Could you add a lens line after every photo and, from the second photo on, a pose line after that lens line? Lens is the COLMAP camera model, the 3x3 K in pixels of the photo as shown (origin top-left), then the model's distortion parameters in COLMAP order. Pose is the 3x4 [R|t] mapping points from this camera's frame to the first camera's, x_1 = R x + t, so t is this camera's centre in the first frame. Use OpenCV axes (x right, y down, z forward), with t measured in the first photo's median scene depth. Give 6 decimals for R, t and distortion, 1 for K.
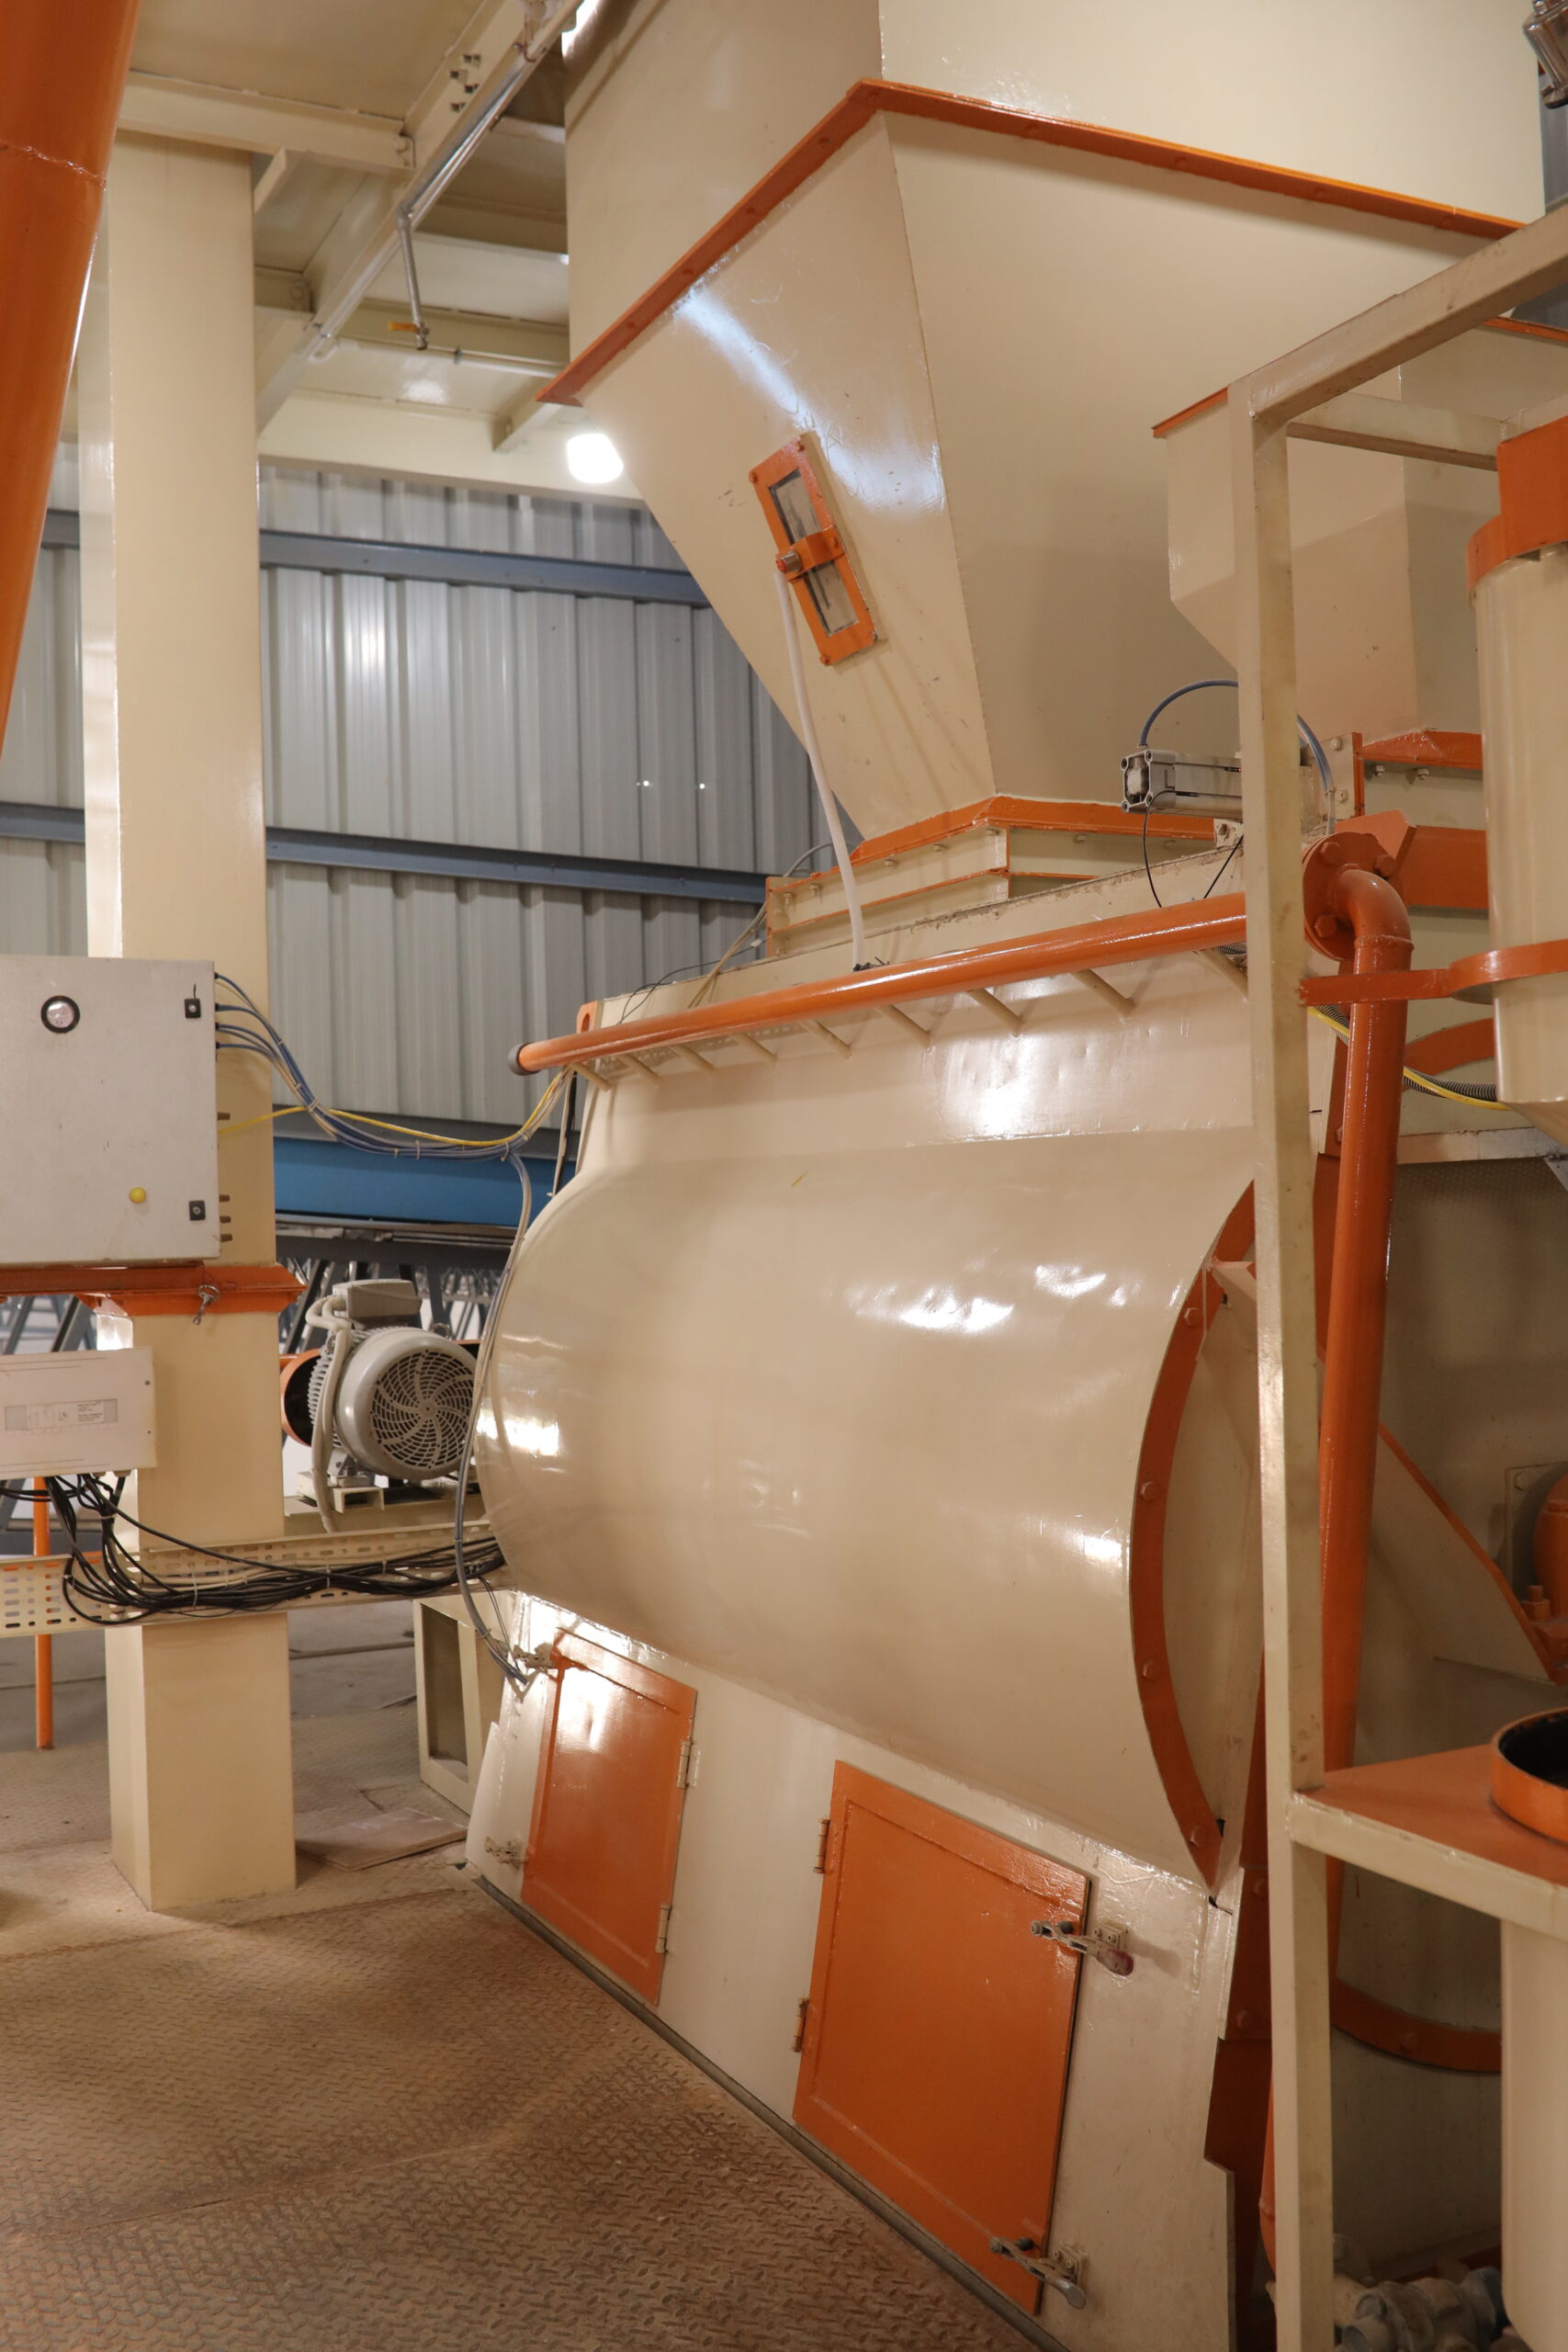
lens RADIAL K [[2219.0, 0, 787.3], [0, 2219.0, 1177.4], [0, 0, 1]] dist [-0.047901, 0.000000]
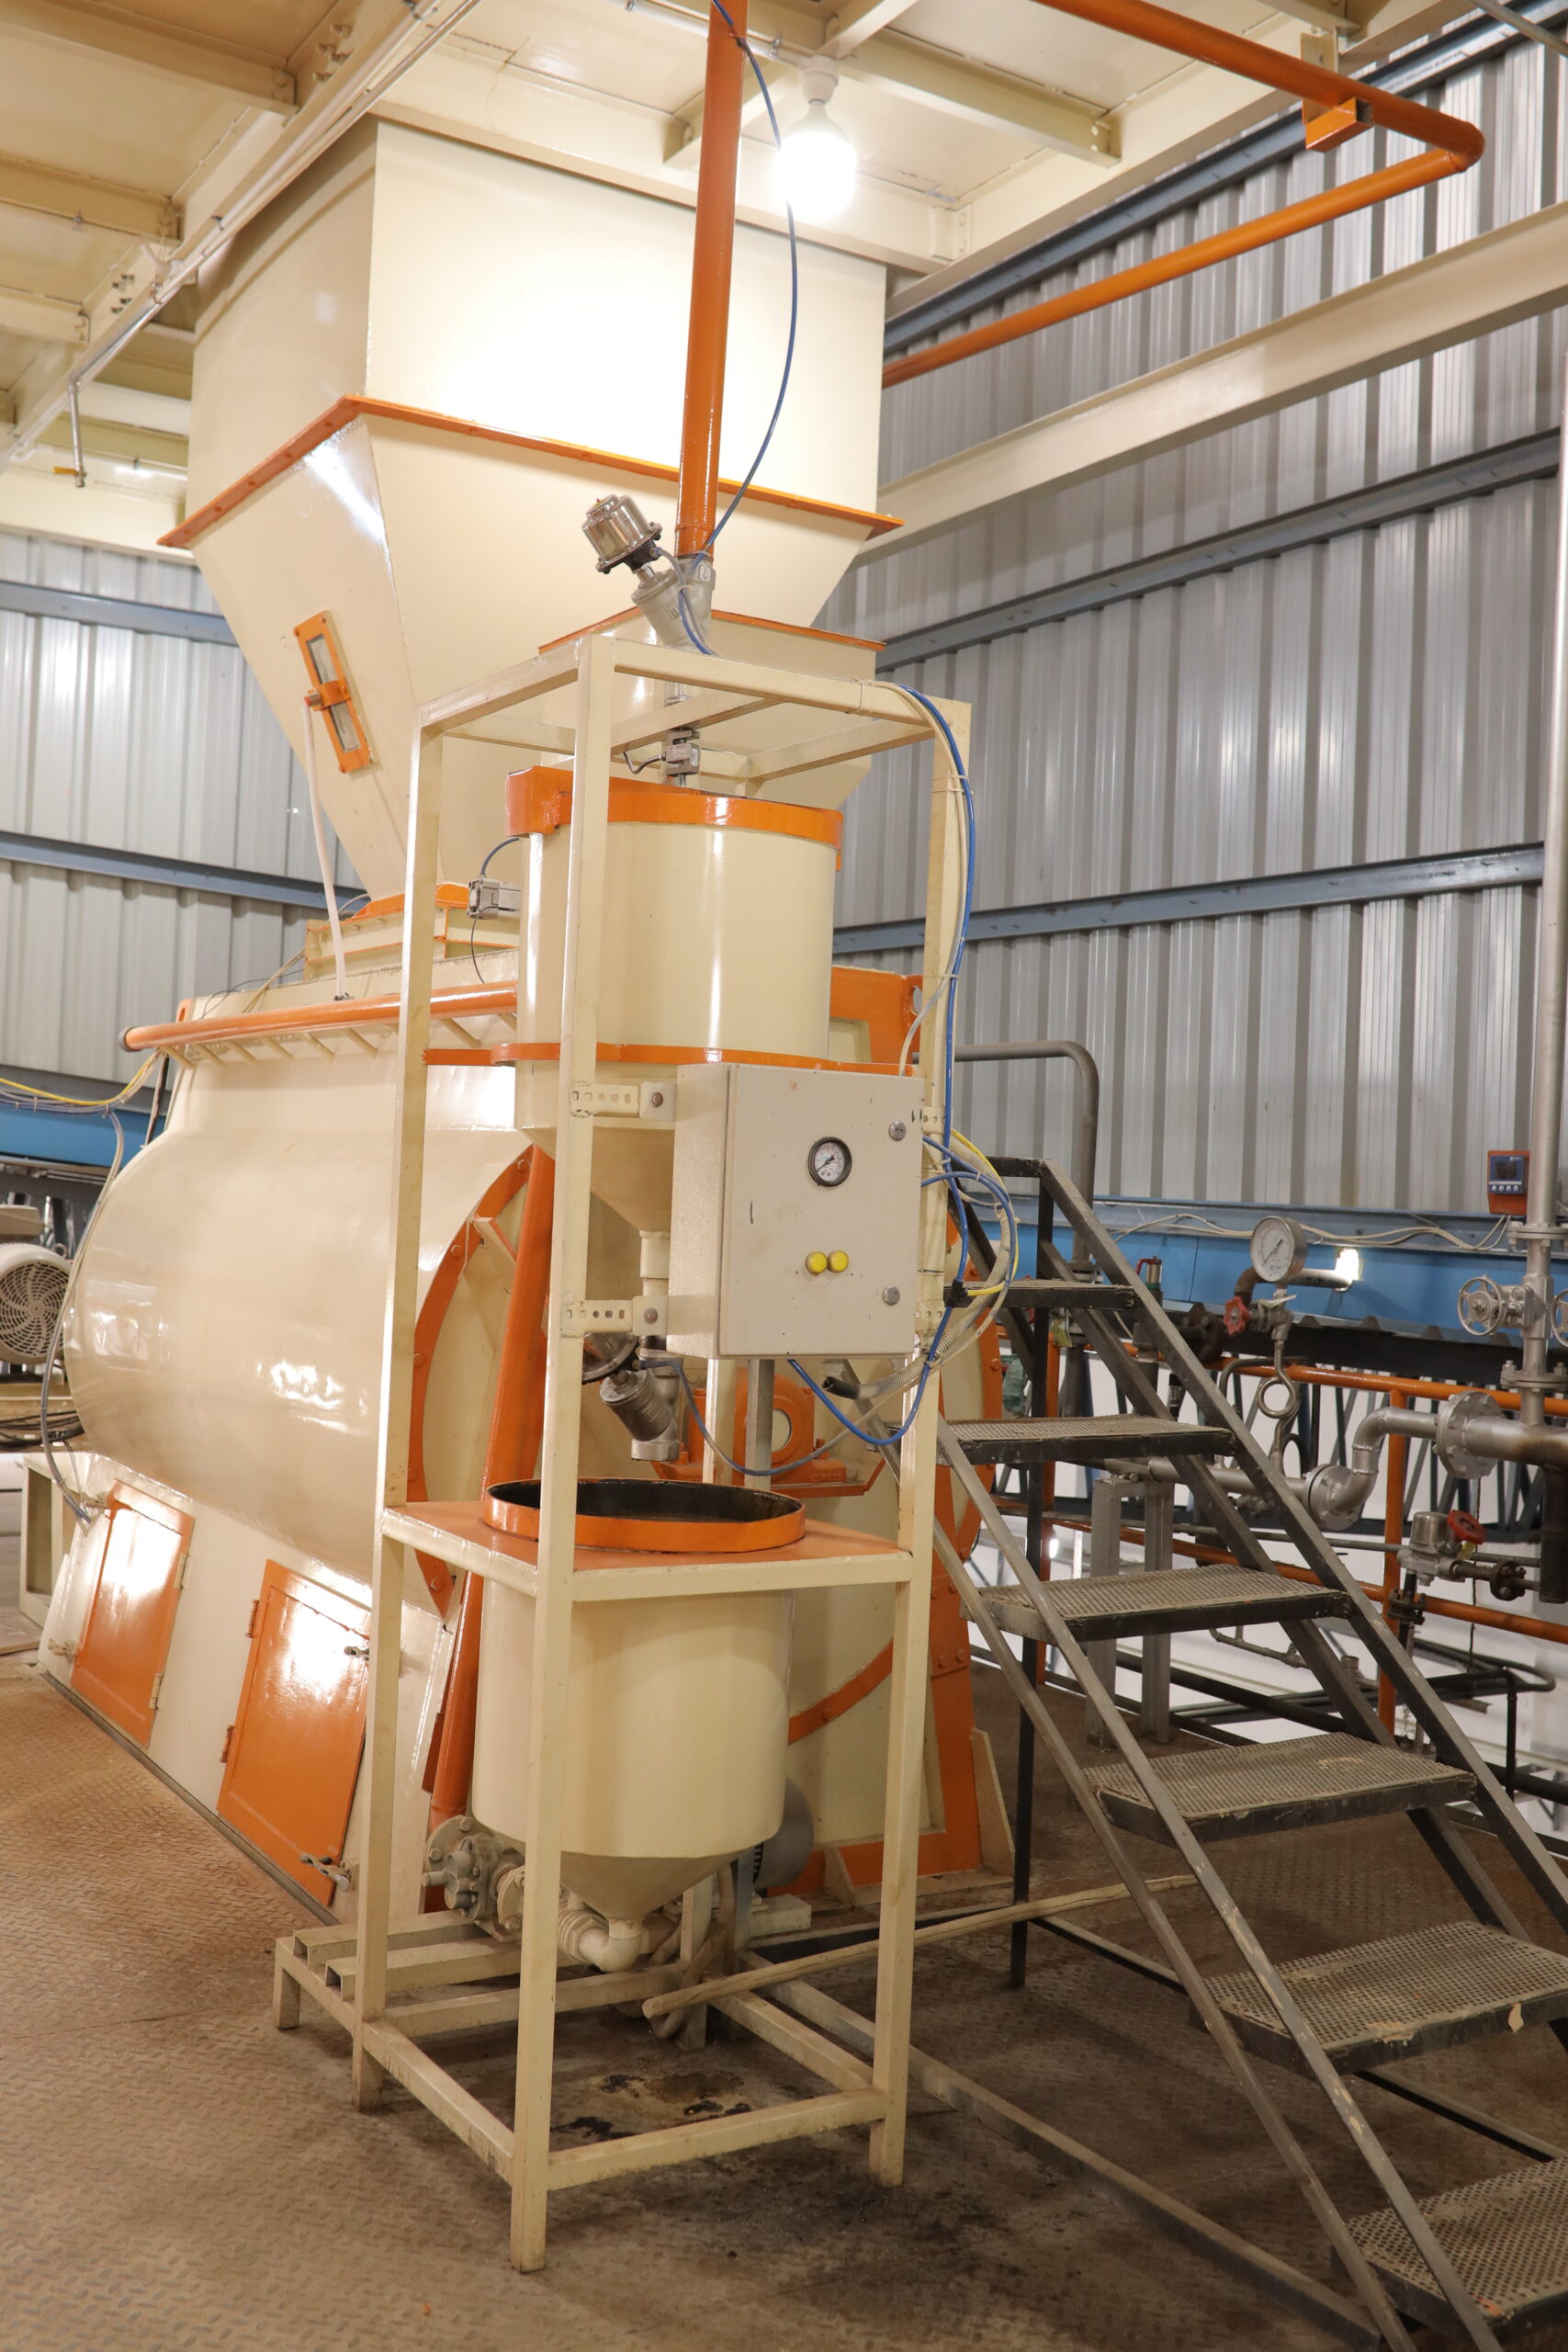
lens RADIAL K [[2219.0, 0, 772.2], [0, 2219.0, 1183.0], [0, 0, 1]] dist [-0.047901, 0.000000]
pose [[0.992756, 0.073283, 0.095206, 0.143543], [-0.074079, 0.997241, 0.004843, -0.004995], [-0.094589, -0.011861, 0.995446, -0.326331]]
